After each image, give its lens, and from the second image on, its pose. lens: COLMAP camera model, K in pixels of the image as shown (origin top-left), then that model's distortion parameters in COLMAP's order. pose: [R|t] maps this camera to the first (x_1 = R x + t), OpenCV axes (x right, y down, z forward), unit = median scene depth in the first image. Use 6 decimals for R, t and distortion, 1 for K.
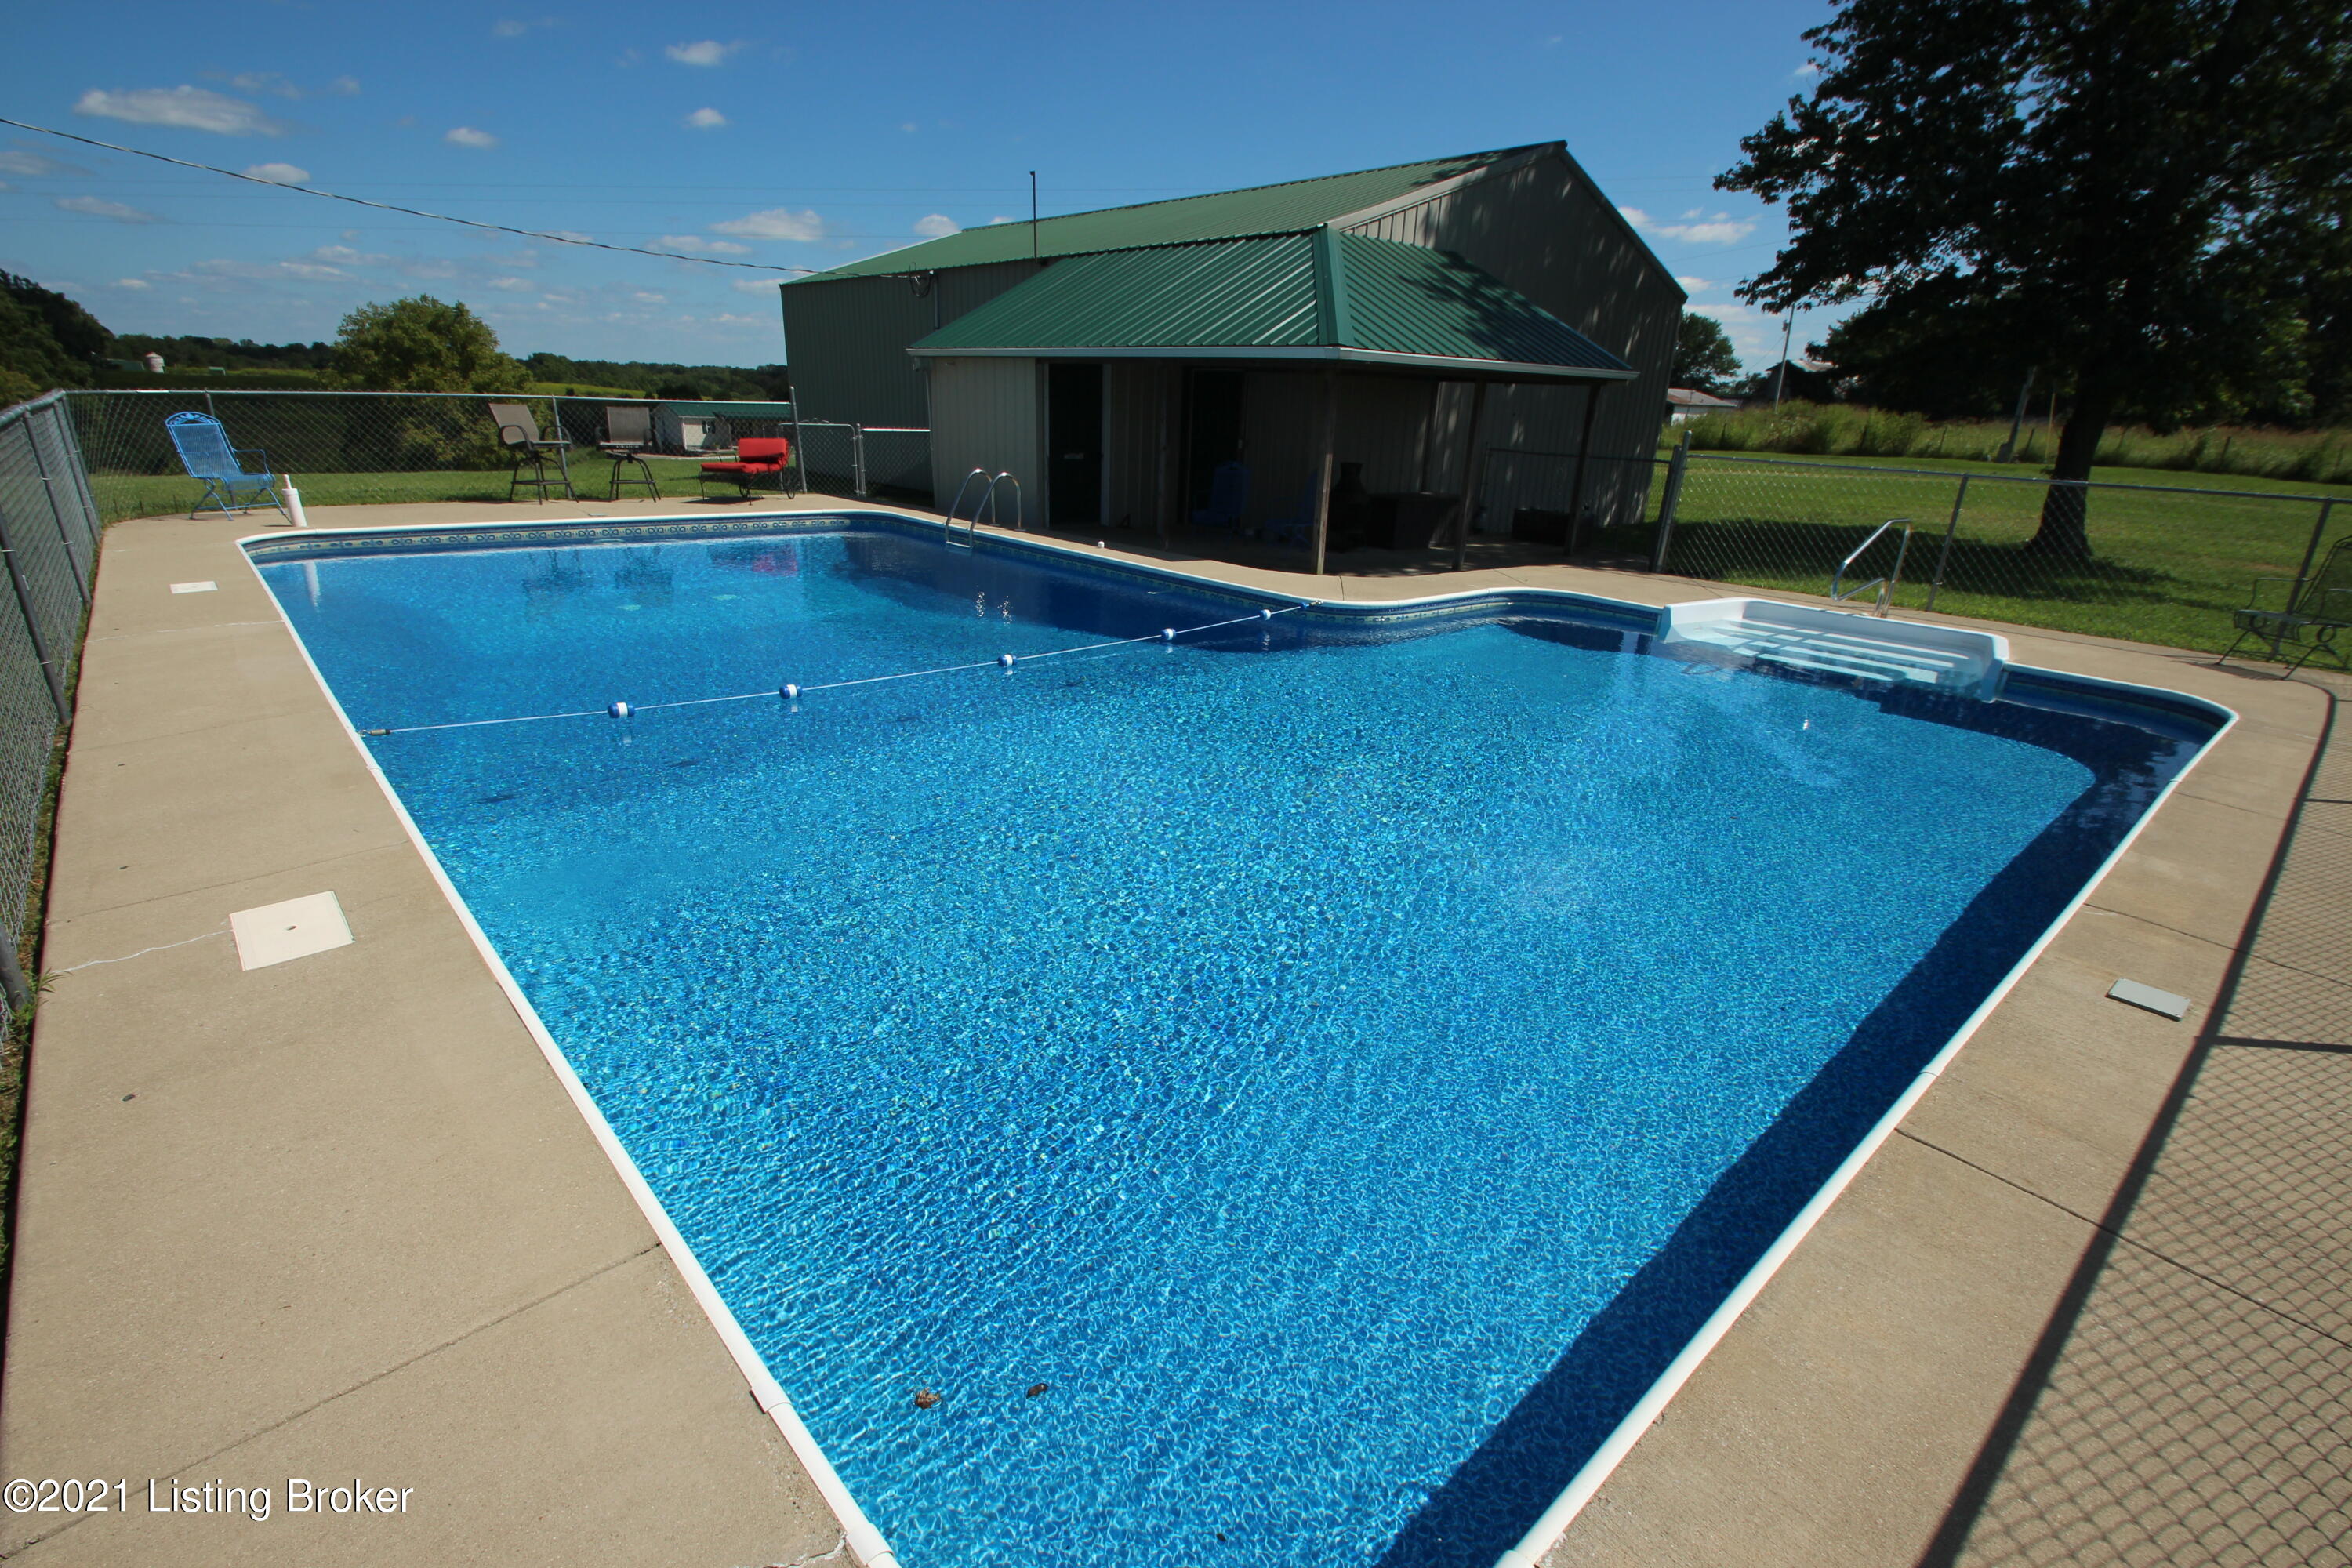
lens RADIAL K [[1098.7, 0, 1176.7], [0, 1098.7, 793.6], [0, 0, 1]] dist [0.009610, -0.015283]
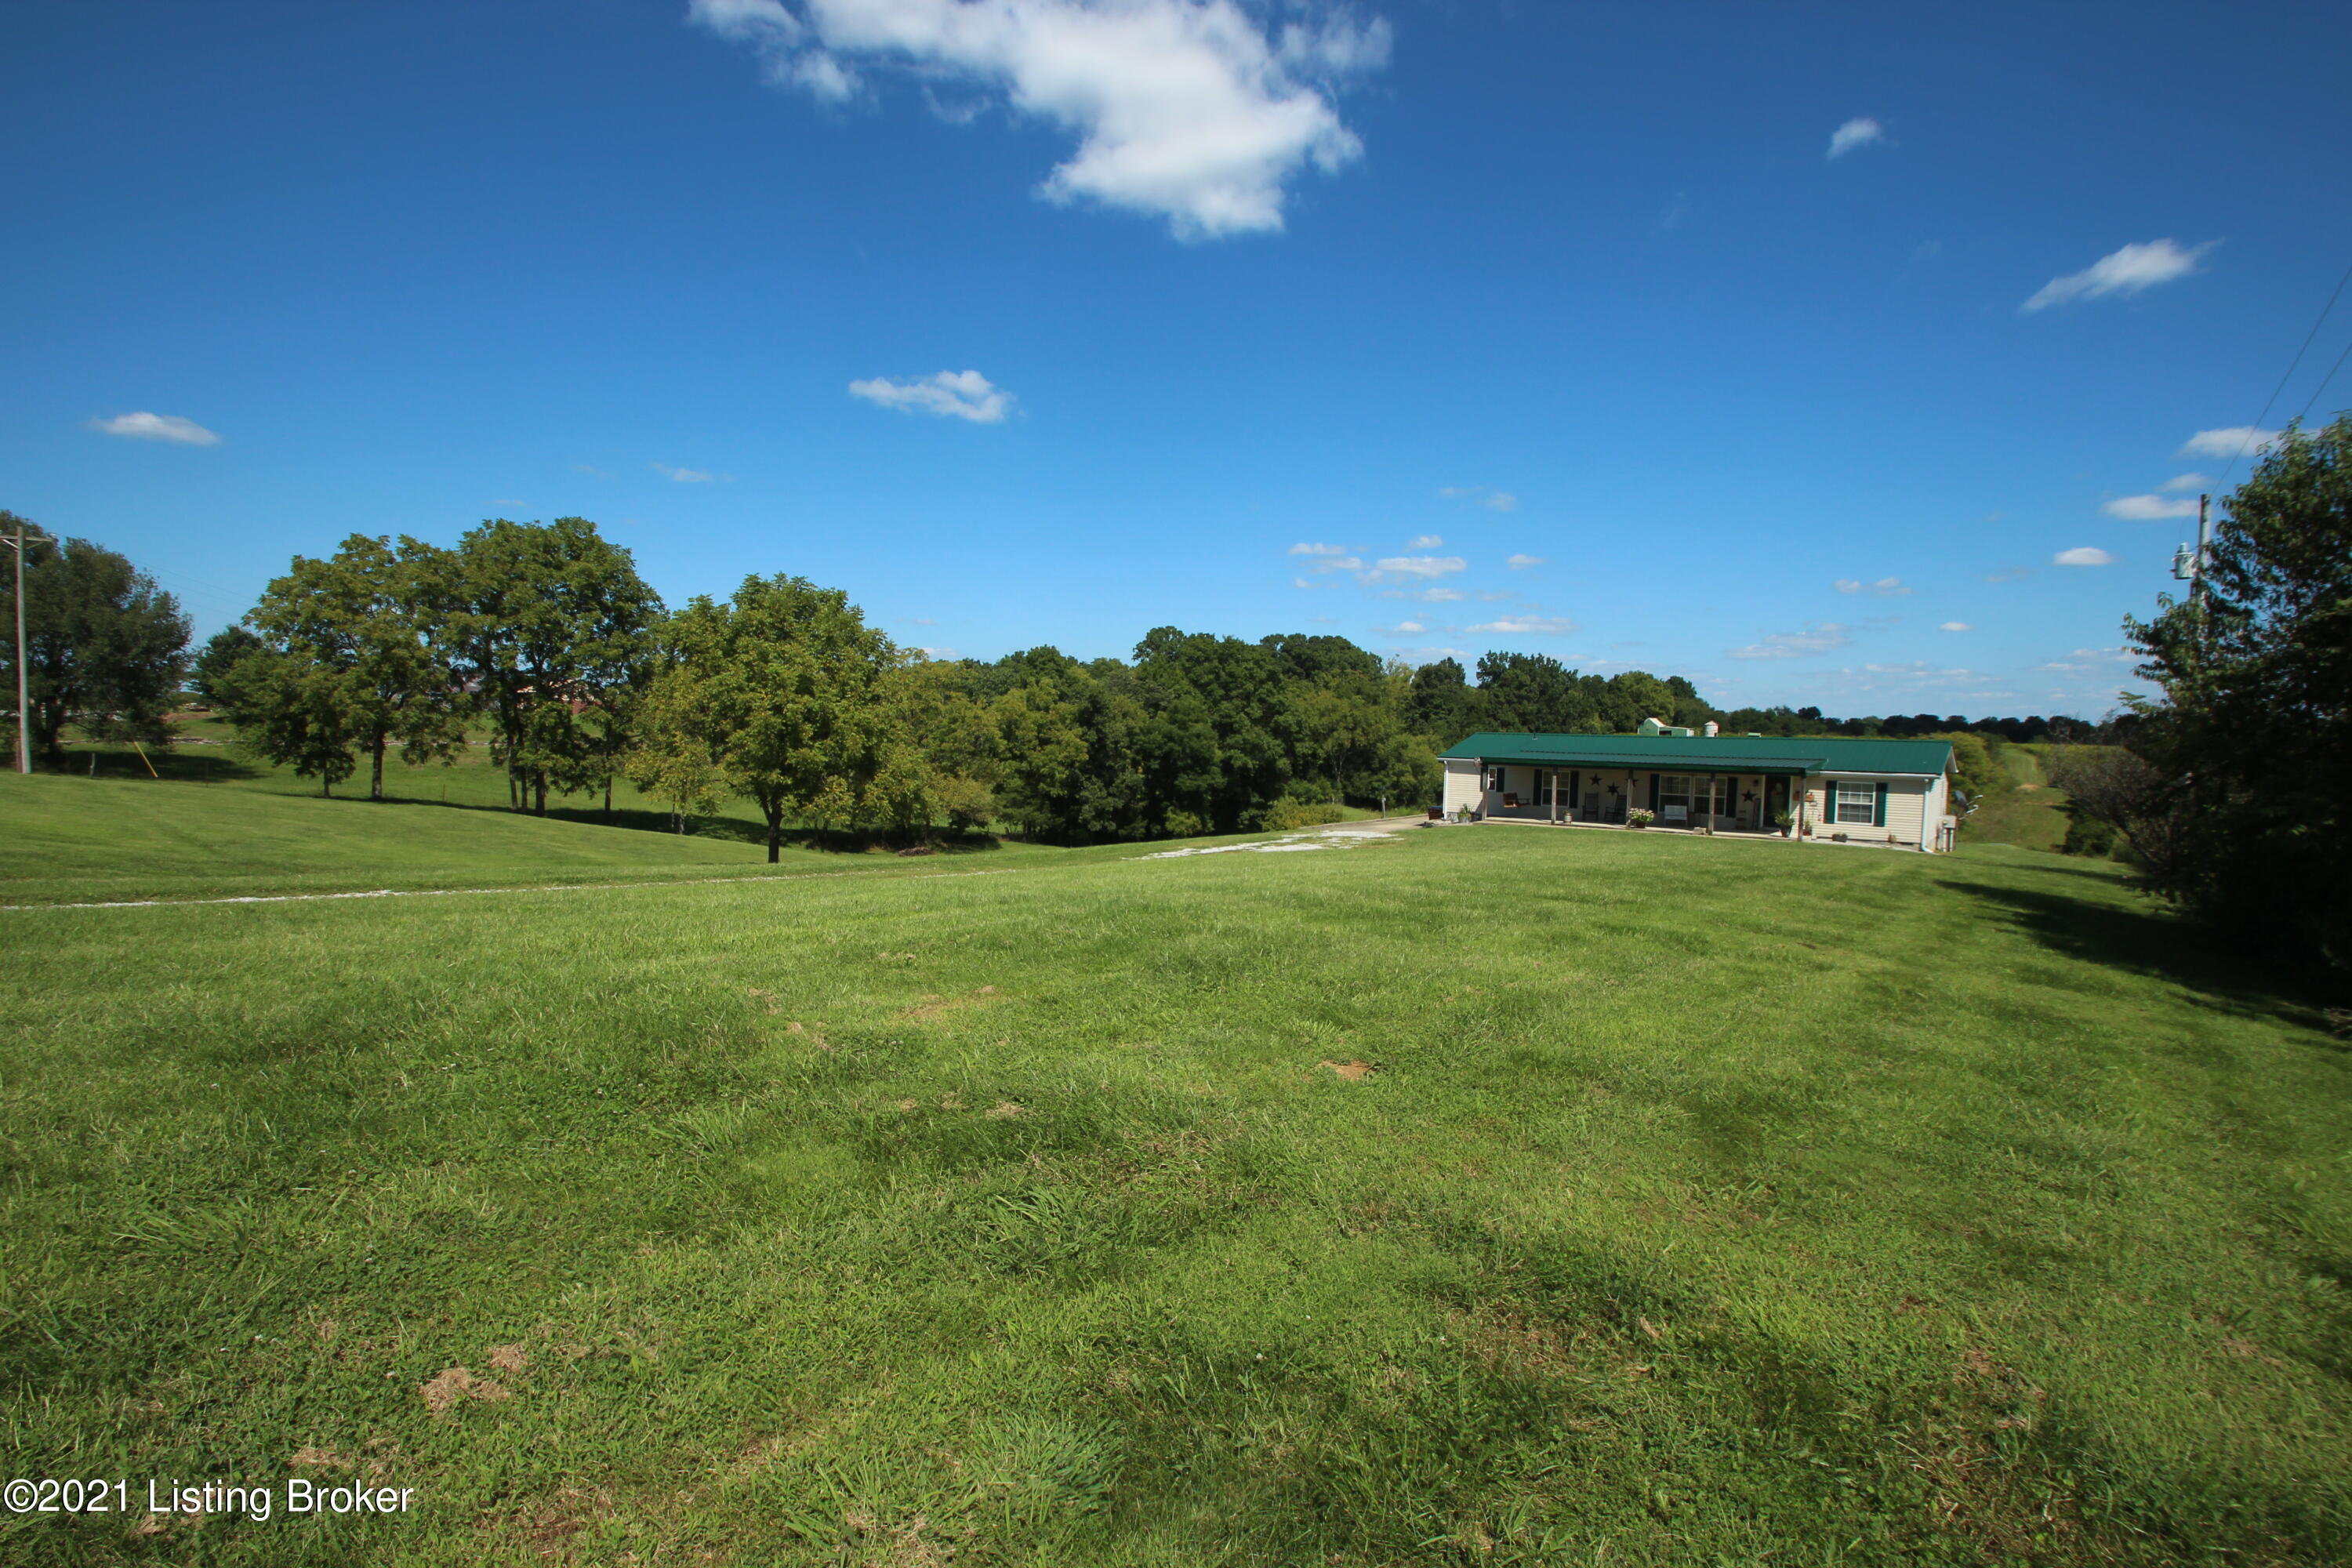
lens RADIAL K [[1090.8, 0, 1184.5], [0, 1090.8, 788.3], [0, 0, 1]] dist [0.013824, -0.020471]
pose [[0.224598, 0.020730, -0.974231, 0.182060], [-0.336950, 0.939754, -0.057684, -1.539442], [0.914342, 0.341223, 0.218052, 4.643512]]
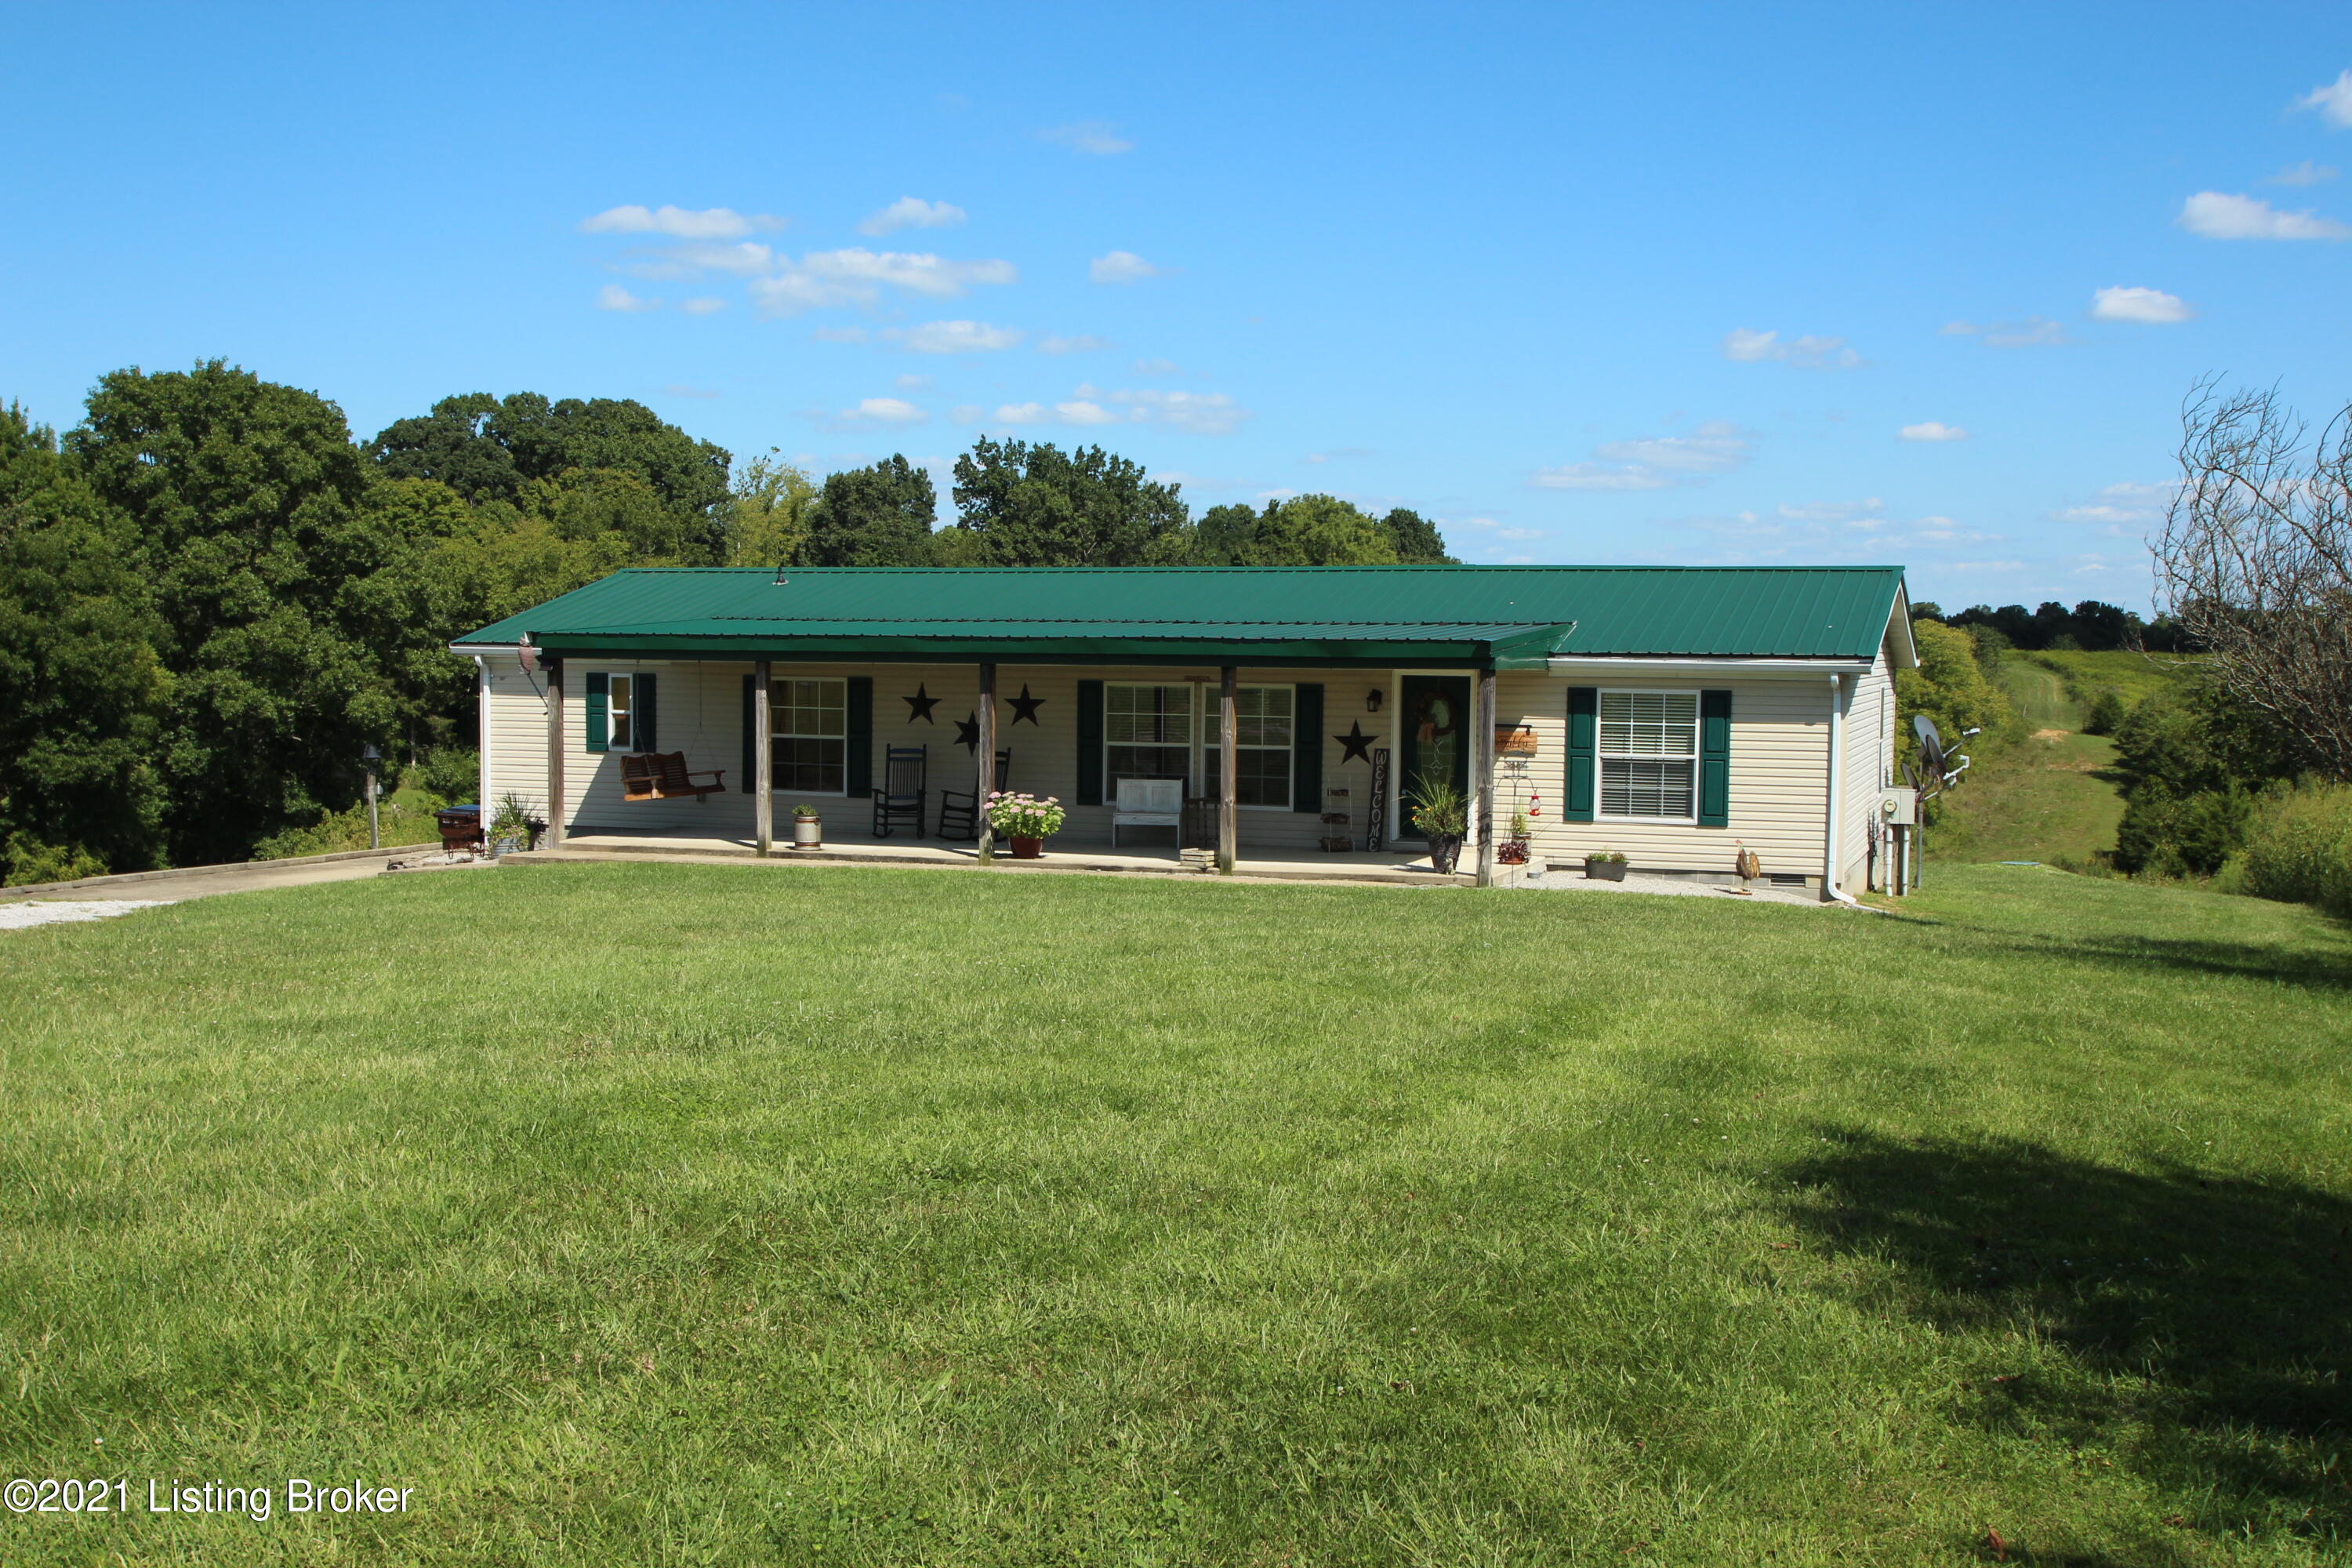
lens RADIAL K [[2479.4, 0, 1177.1], [0, 2479.4, 828.8], [0, 0, 1]] dist [-0.083918, 0.000504]
pose [[0.519044, 0.029789, -0.854228, -0.548872], [-0.278102, 0.950901, -0.135820, -1.778962], [0.808240, 0.308059, 0.501844, 5.440237]]
